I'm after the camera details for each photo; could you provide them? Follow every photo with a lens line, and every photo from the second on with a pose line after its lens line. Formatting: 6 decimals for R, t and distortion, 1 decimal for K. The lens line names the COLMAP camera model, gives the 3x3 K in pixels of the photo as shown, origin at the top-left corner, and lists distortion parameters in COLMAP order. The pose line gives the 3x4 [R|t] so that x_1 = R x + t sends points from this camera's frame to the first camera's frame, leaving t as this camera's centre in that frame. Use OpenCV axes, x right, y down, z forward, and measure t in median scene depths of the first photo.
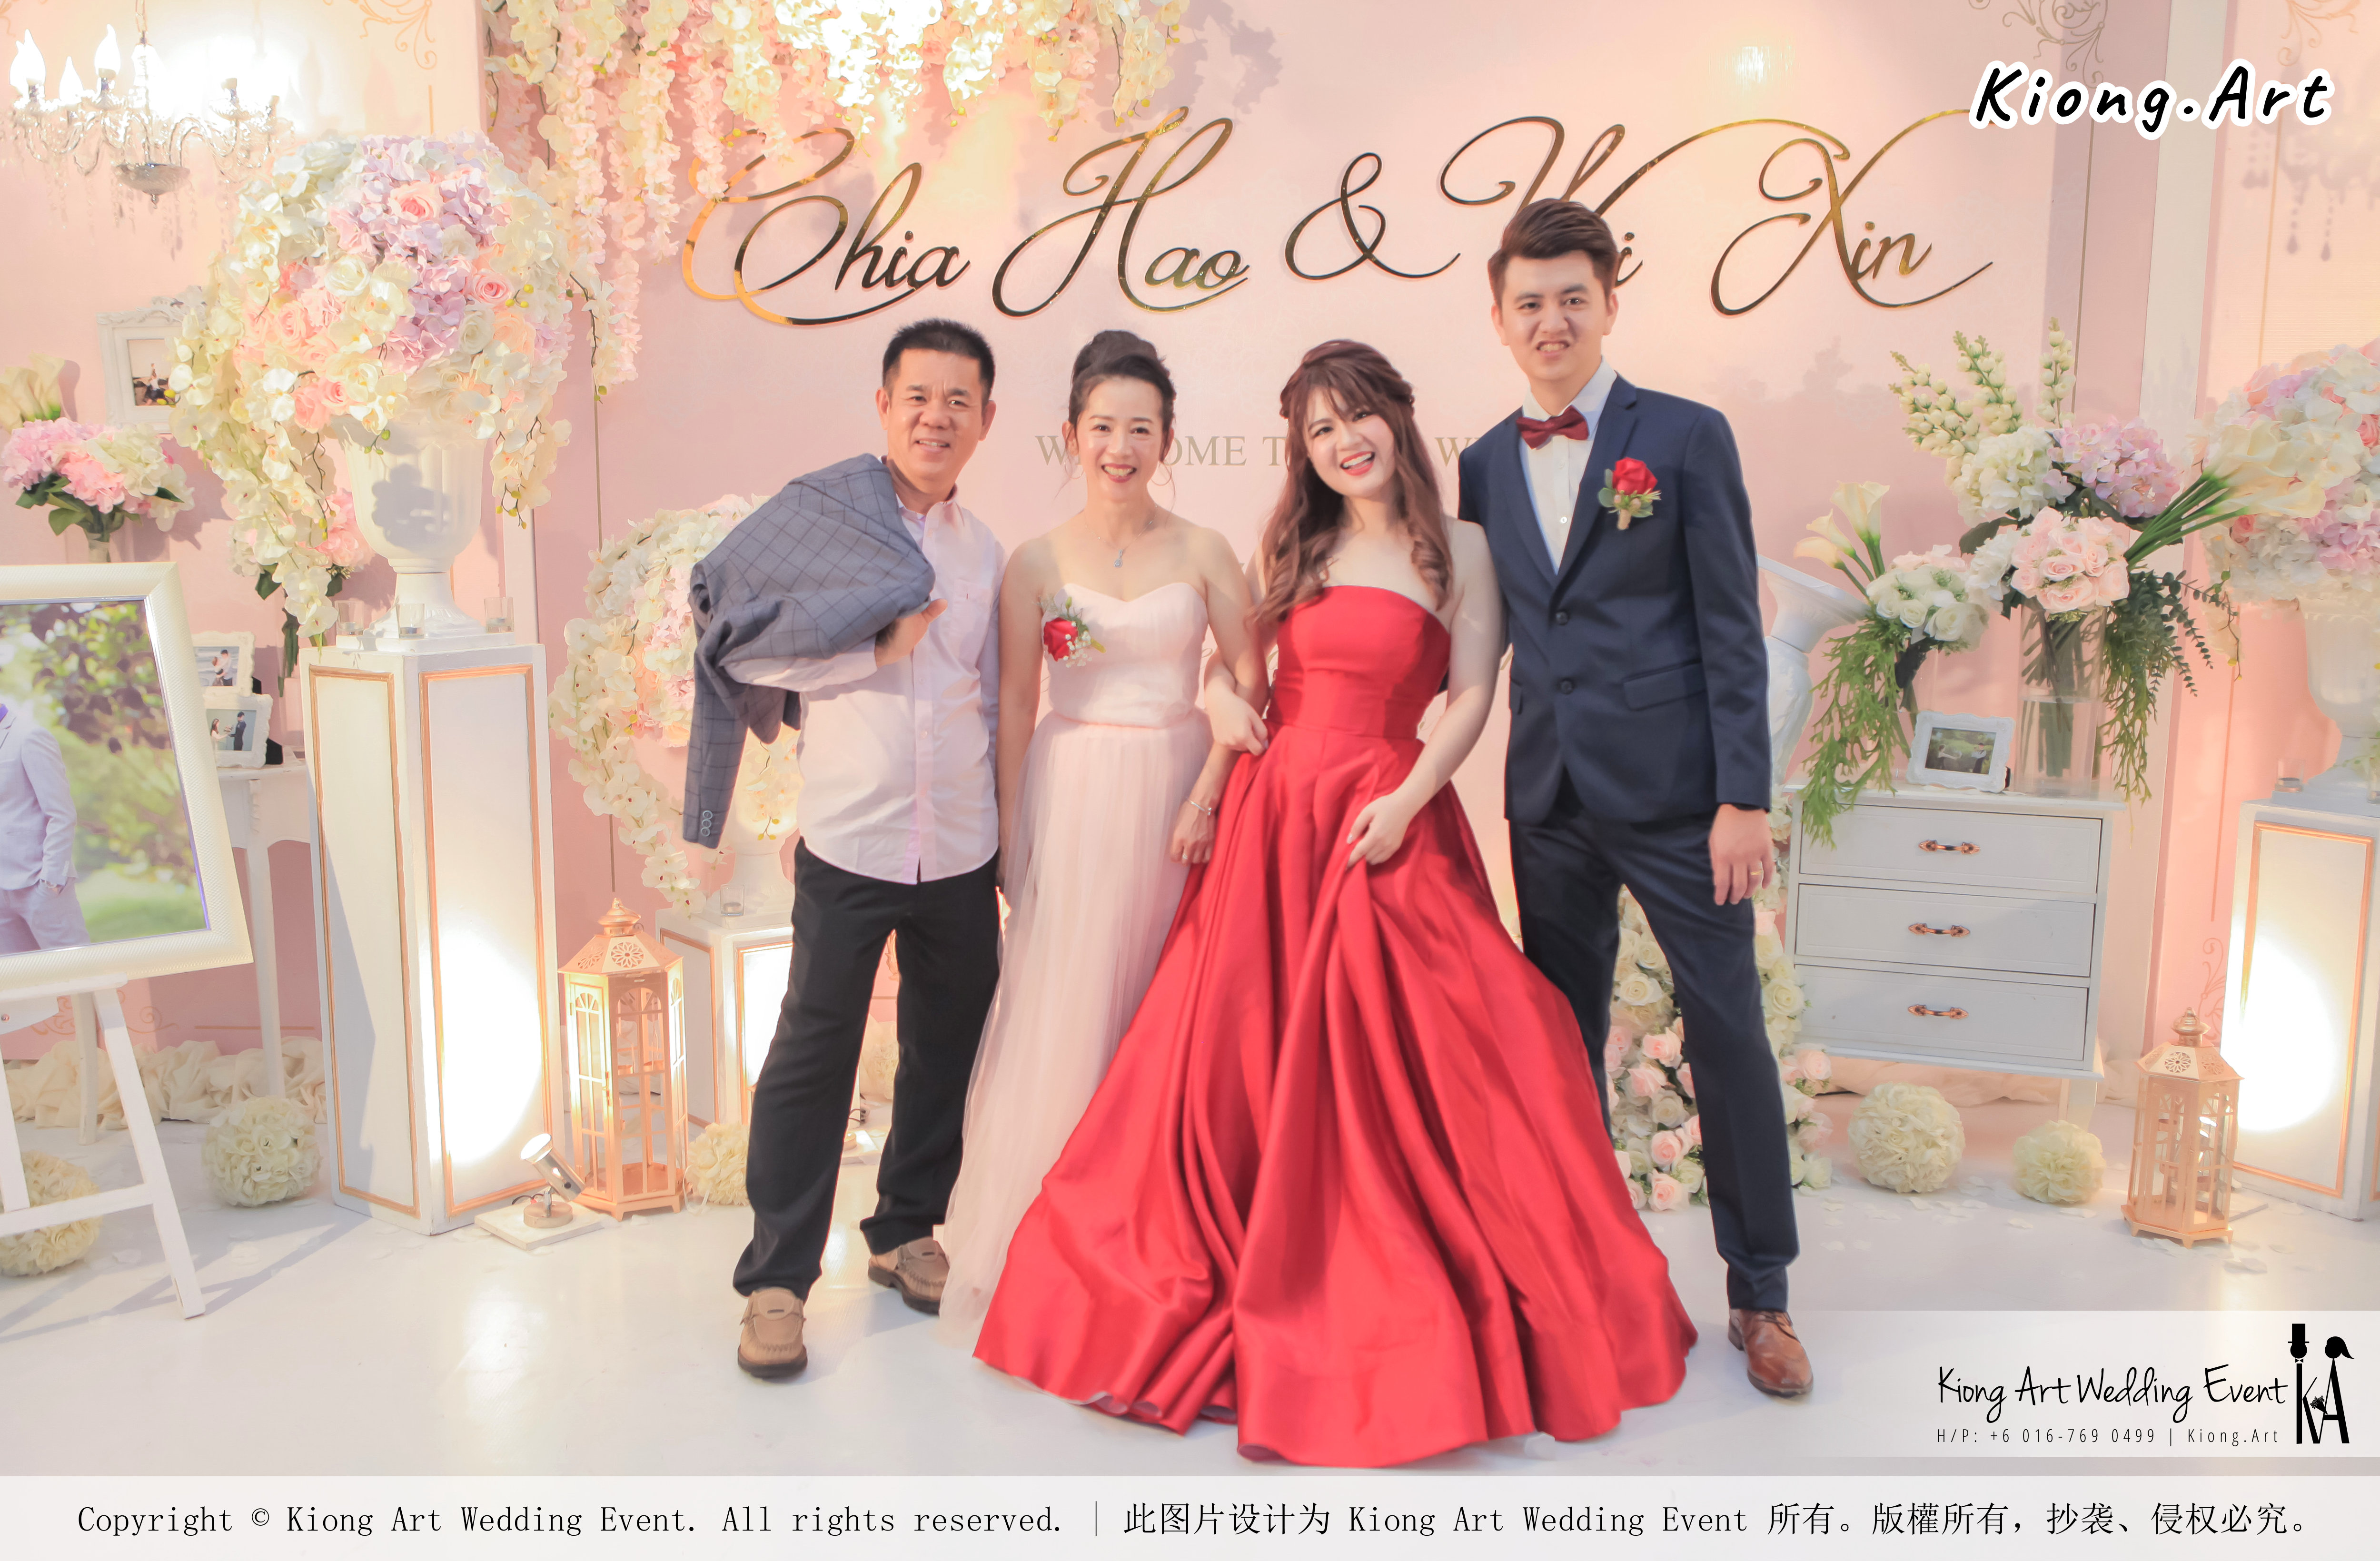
lens RADIAL K [[2209.3, 0, 1137.2], [0, 2209.3, 852.2], [0, 0, 1]] dist [-0.098470, 0.130272]
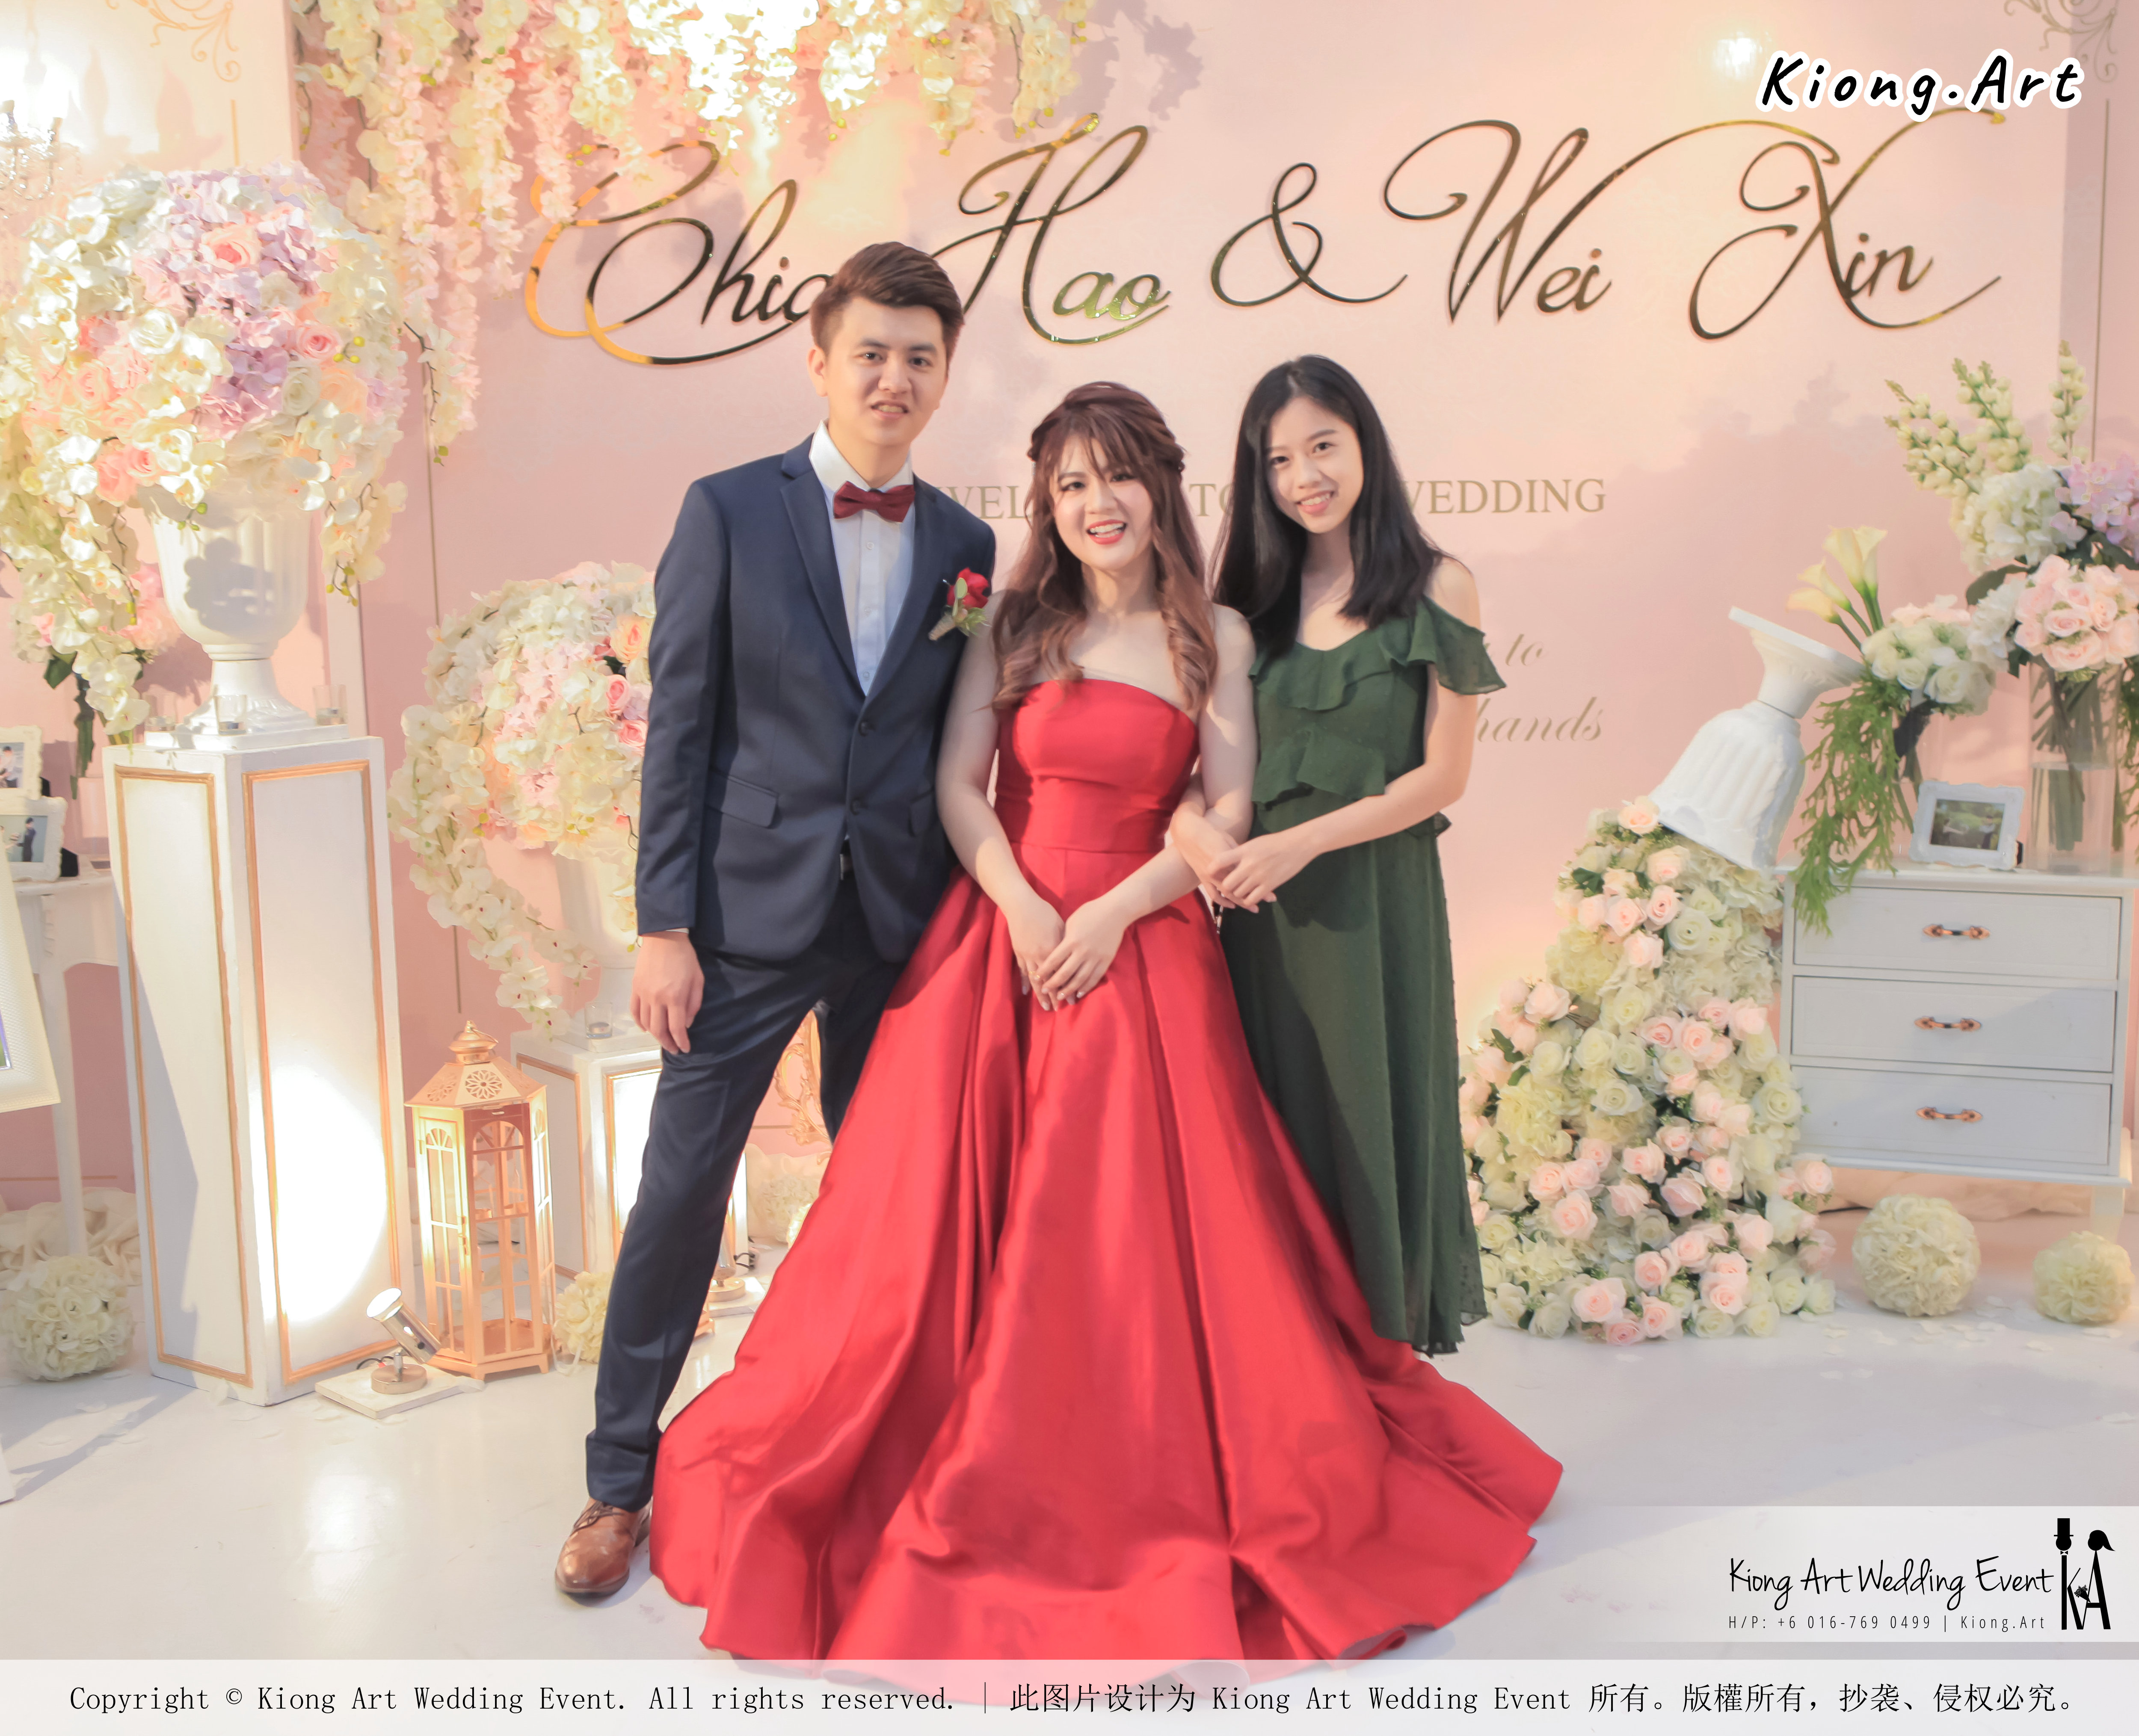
lens RADIAL K [[2698.4, 0, 1185.2], [0, 2698.4, 931.5], [0, 0, 1]] dist [-0.080612, 0.122467]
pose [[0.998933, -0.020600, 0.041344, 0.007417], [0.020817, 0.999772, -0.004816, -0.003673], [-0.041235, 0.005671, 0.999133, -0.090368]]
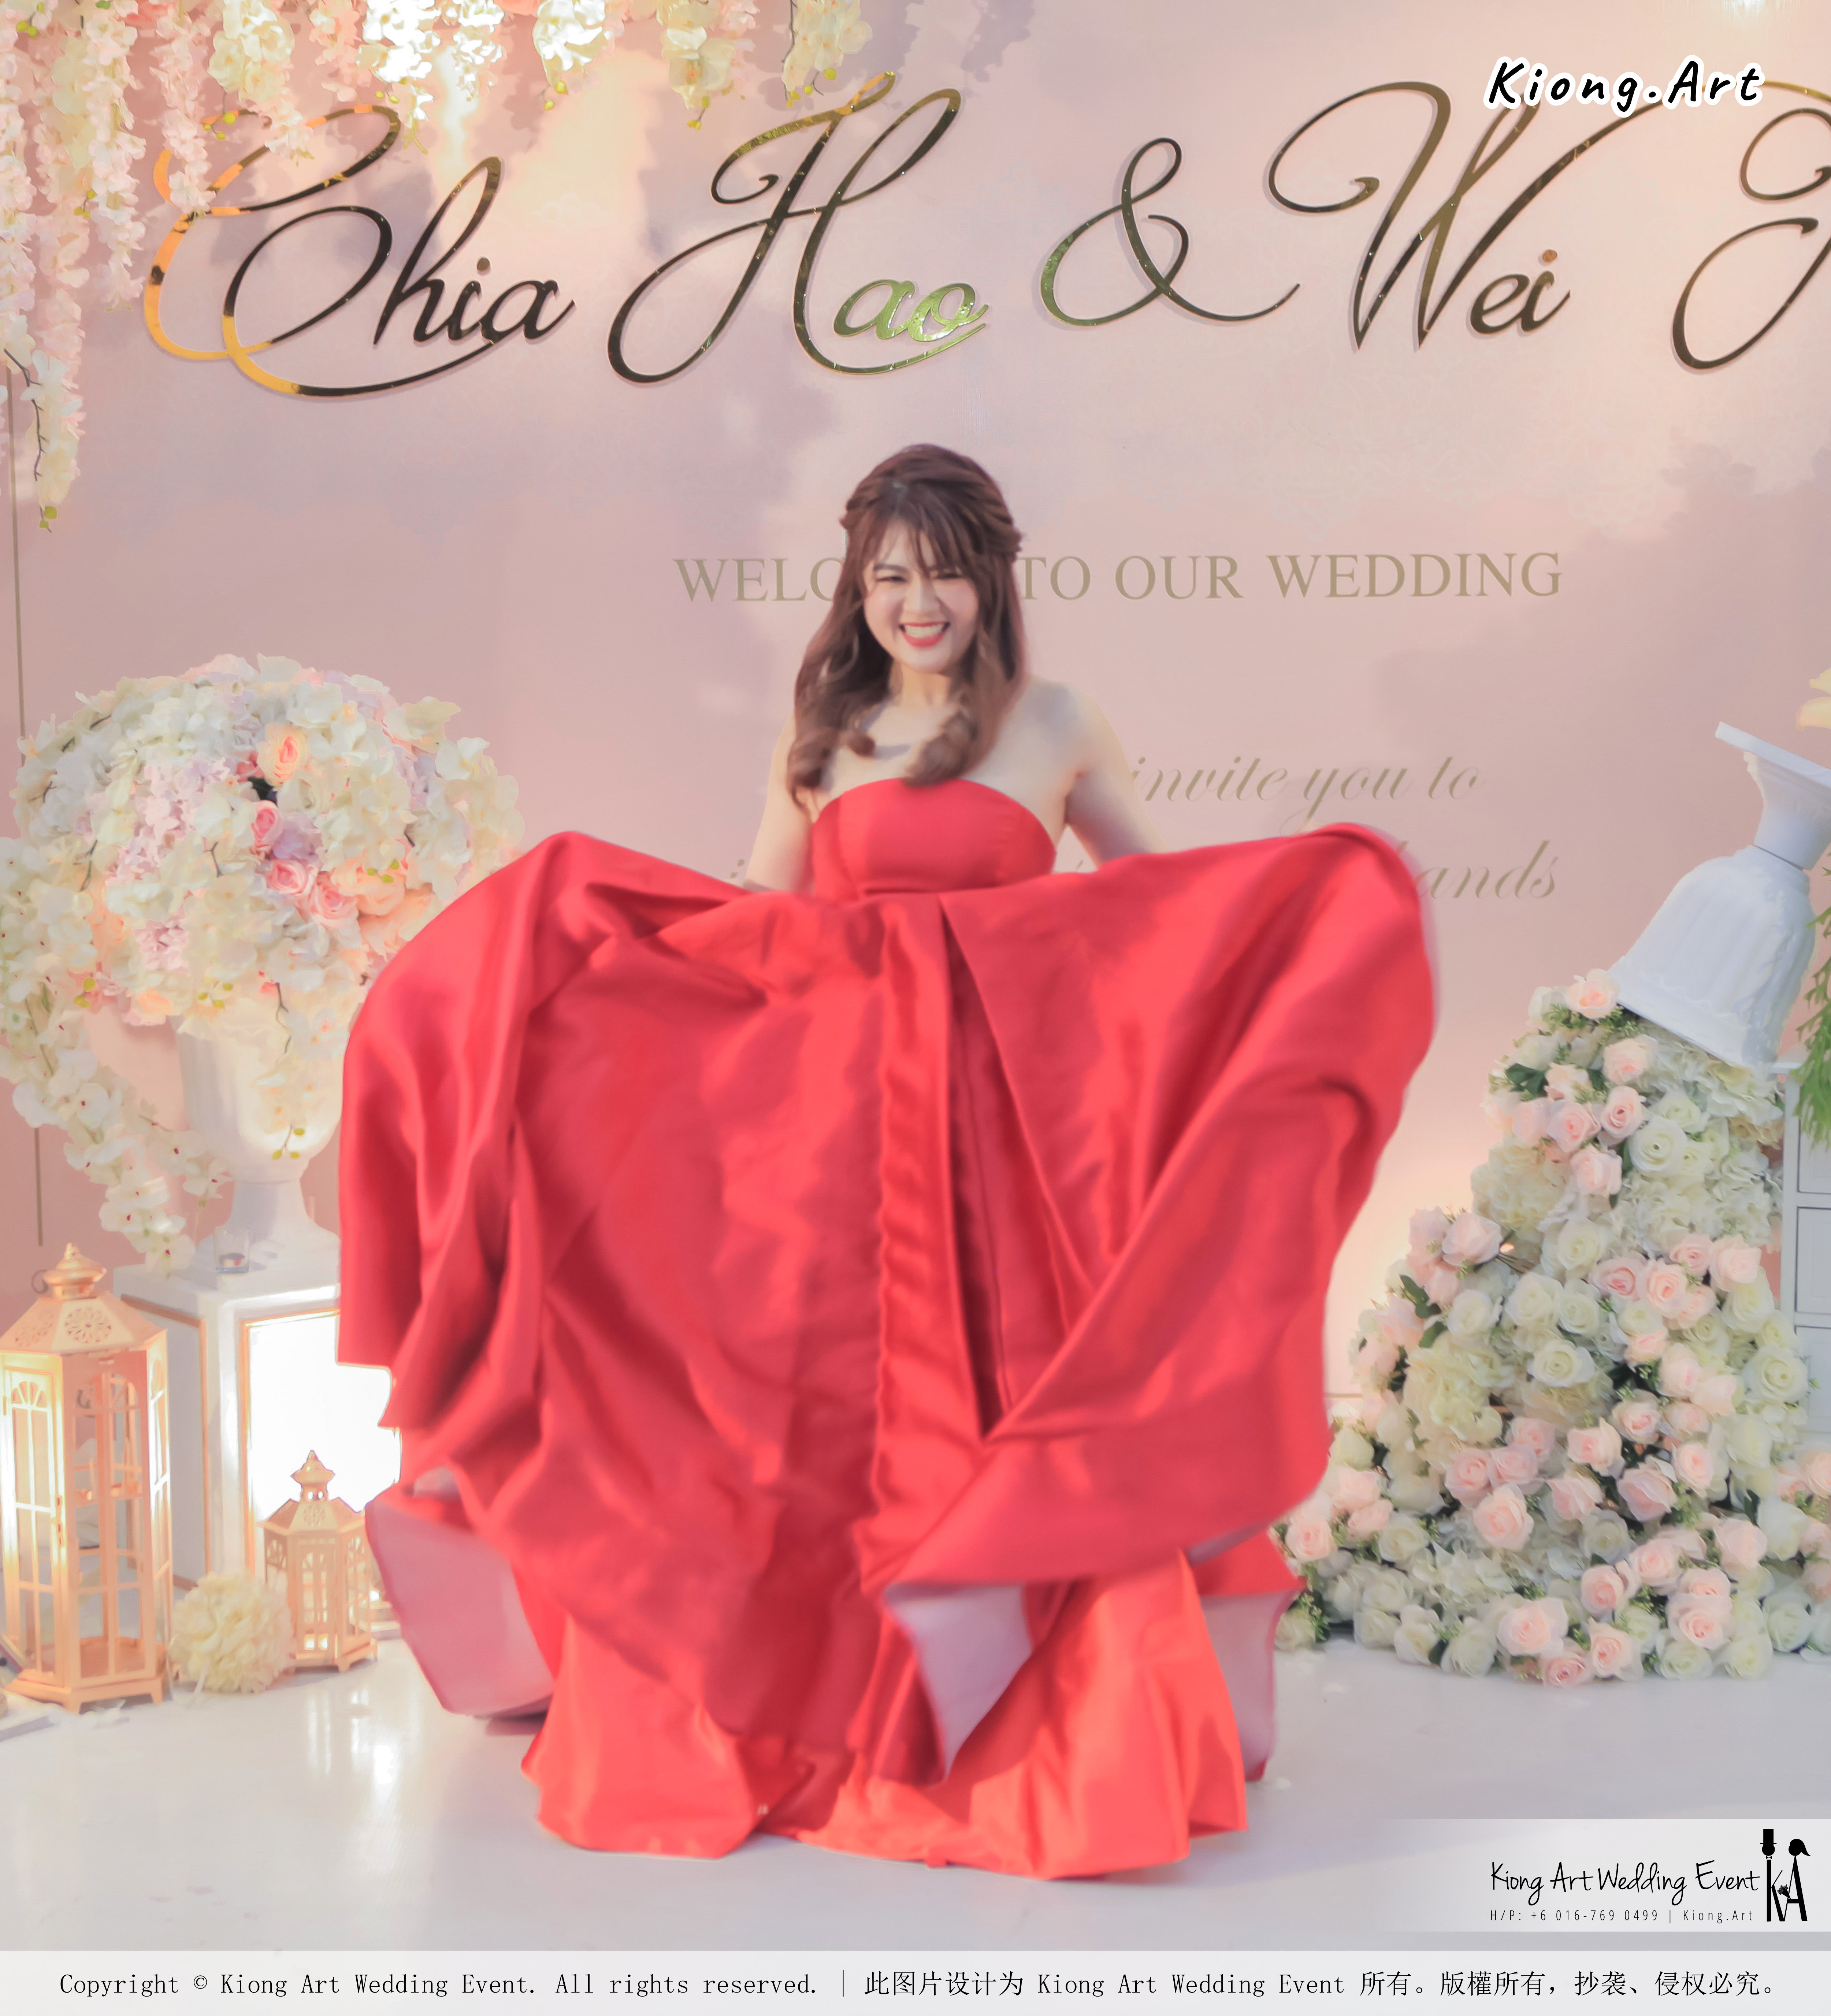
lens RADIAL K [[4056.7, 0, 927.8], [0, 4056.7, 1038.6], [0, 0, 1]] dist [-0.021845, 0.156894]
pose [[0.999840, -0.010225, 0.014651, 0.012873], [0.010864, 0.998965, -0.044176, 0.014449], [-0.014184, 0.044328, 0.998916, -0.257212]]
